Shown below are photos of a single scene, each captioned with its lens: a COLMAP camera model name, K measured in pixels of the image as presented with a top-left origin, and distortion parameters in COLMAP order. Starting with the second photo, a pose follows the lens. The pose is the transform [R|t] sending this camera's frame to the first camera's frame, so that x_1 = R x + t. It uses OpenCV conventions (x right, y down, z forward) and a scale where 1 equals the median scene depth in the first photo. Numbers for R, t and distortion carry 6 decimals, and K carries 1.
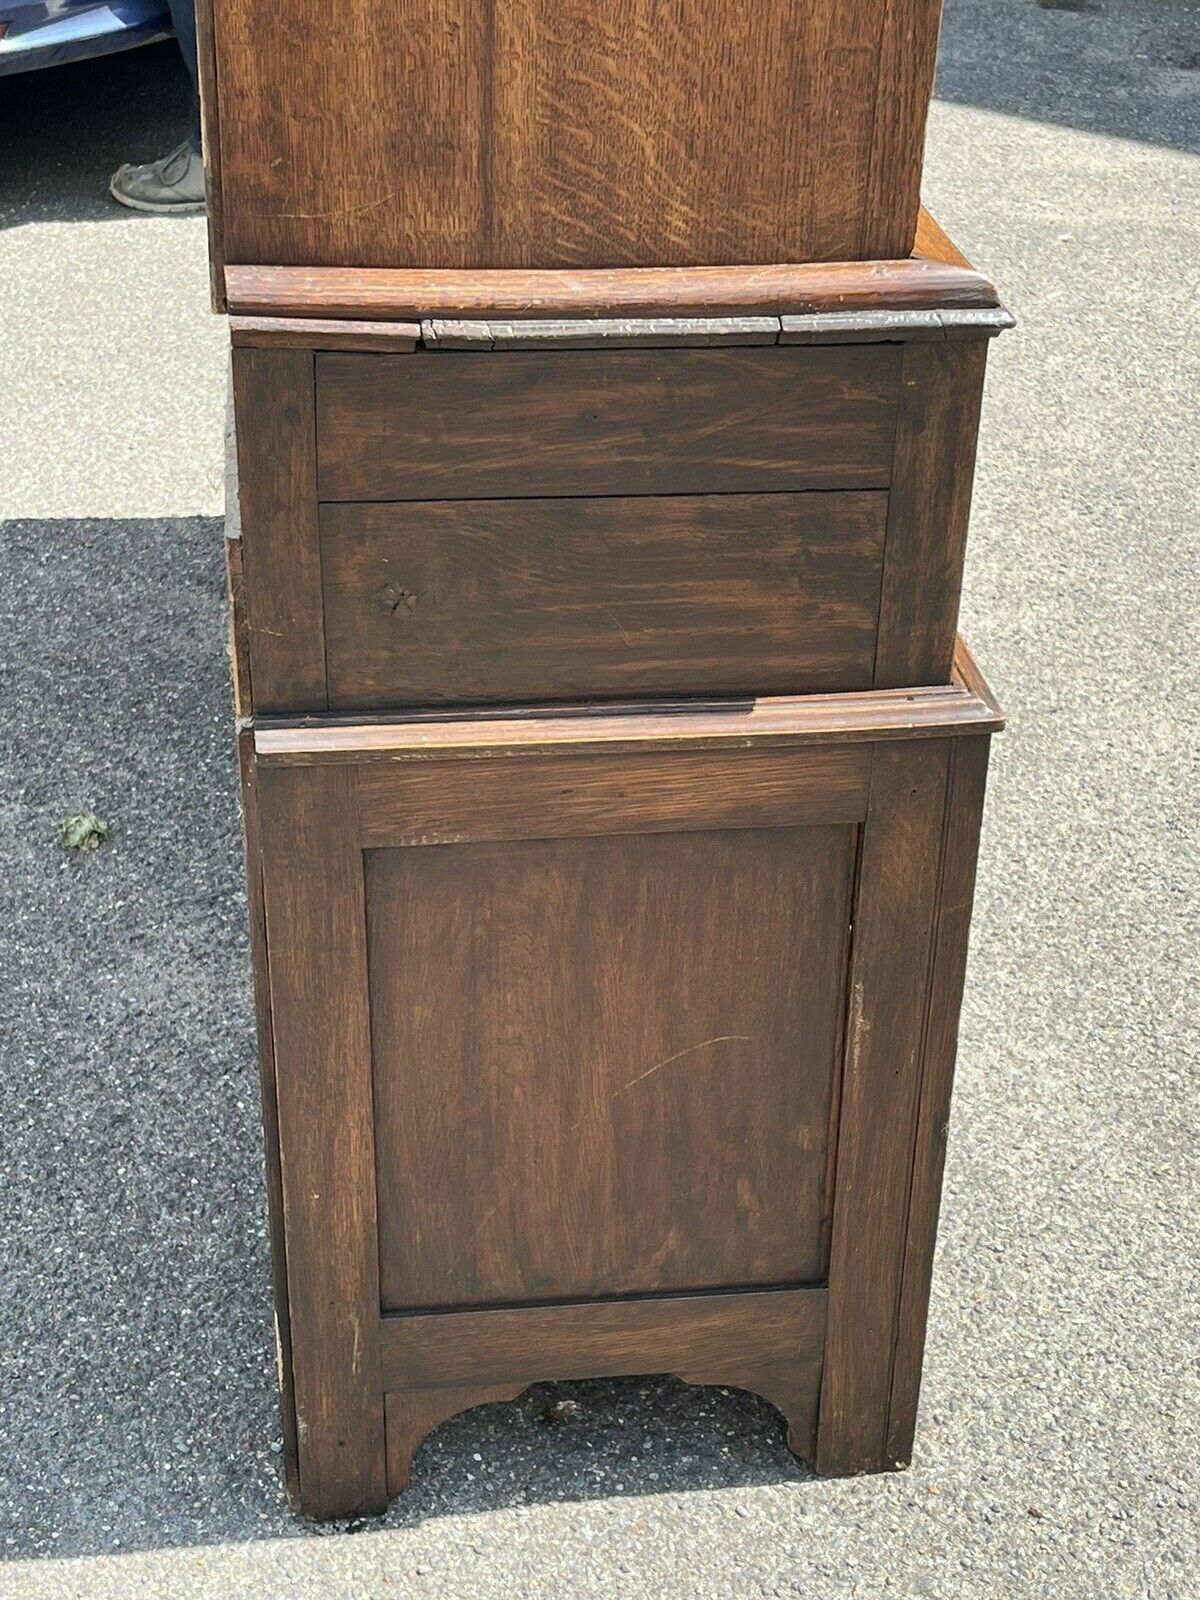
lens RADIAL K [[2327.5, 0, 598.8], [0, 2327.5, 799.9], [0, 0, 1]] dist [0.022184, 0.000000]
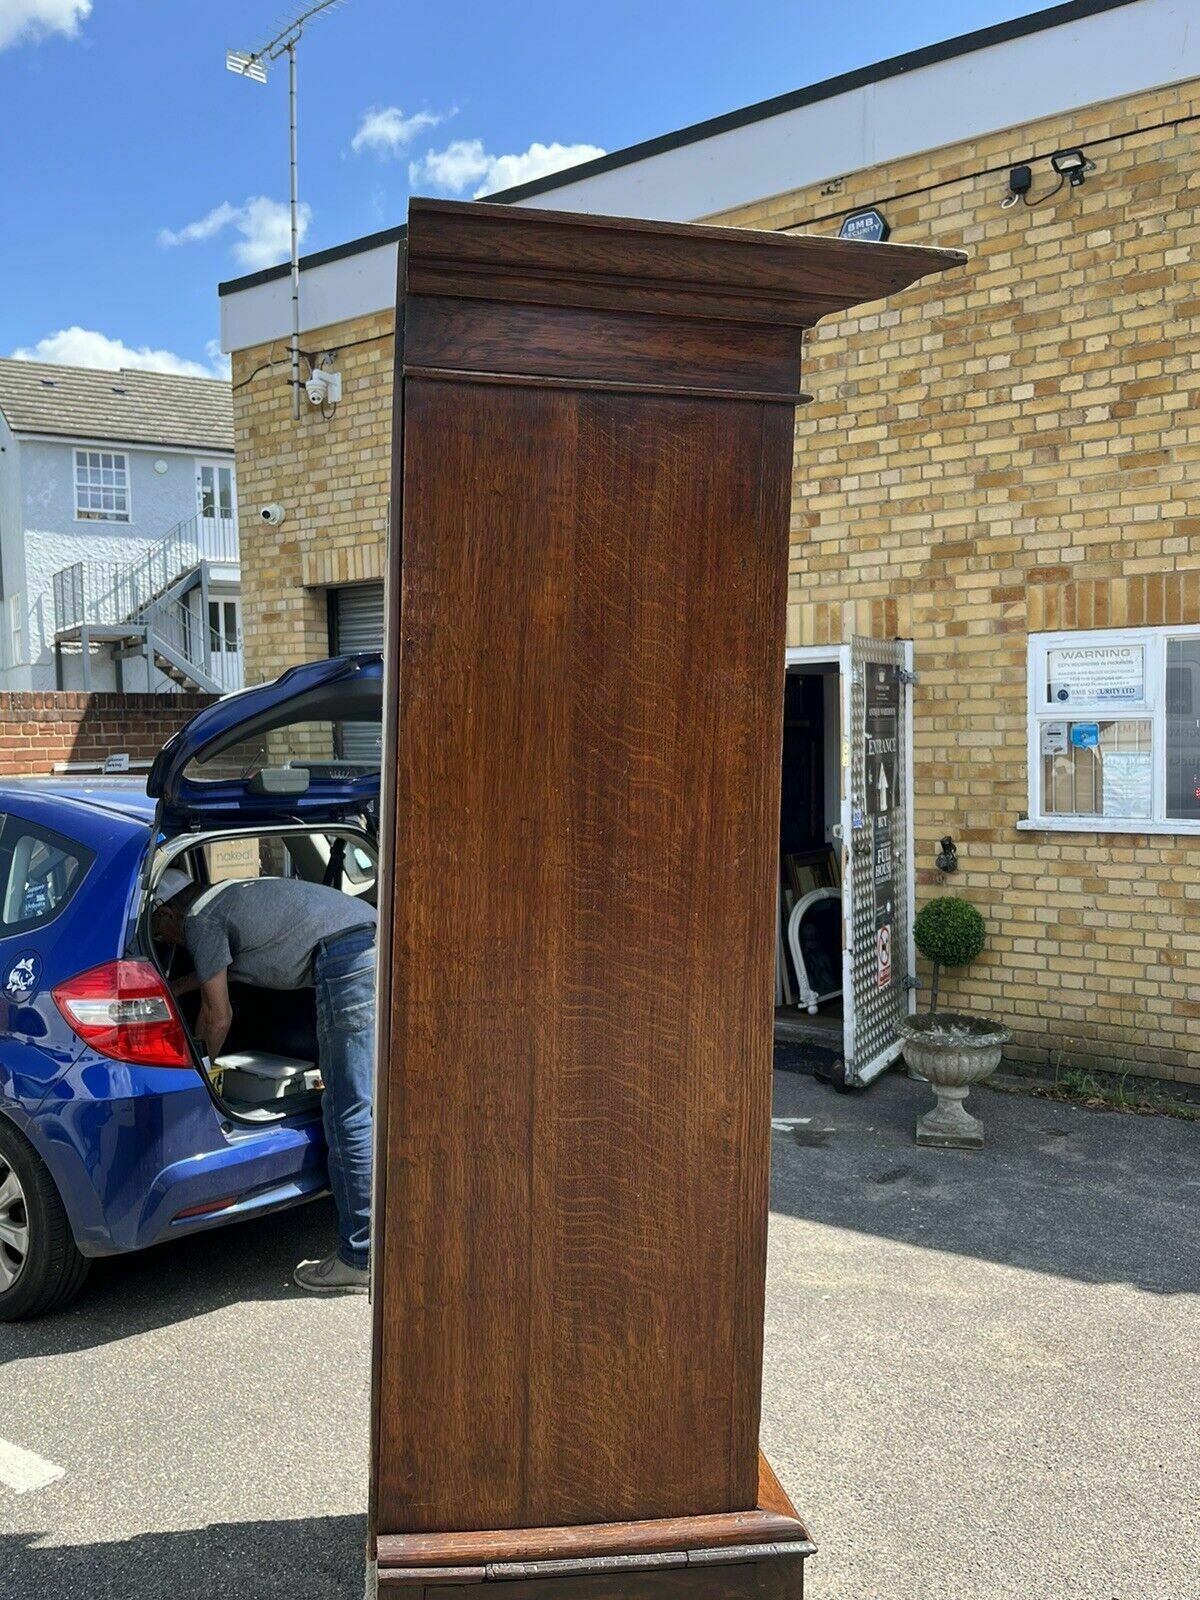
lens RADIAL K [[1322.1, 0, 604.7], [0, 1322.1, 801.1], [0, 0, 1]] dist [0.056189, -0.077233]
pose [[0.999064, -0.009230, 0.042263, -0.023195], [0.028747, 0.871715, -0.489169, -0.209309], [-0.032326, 0.489926, 0.871165, -0.173695]]
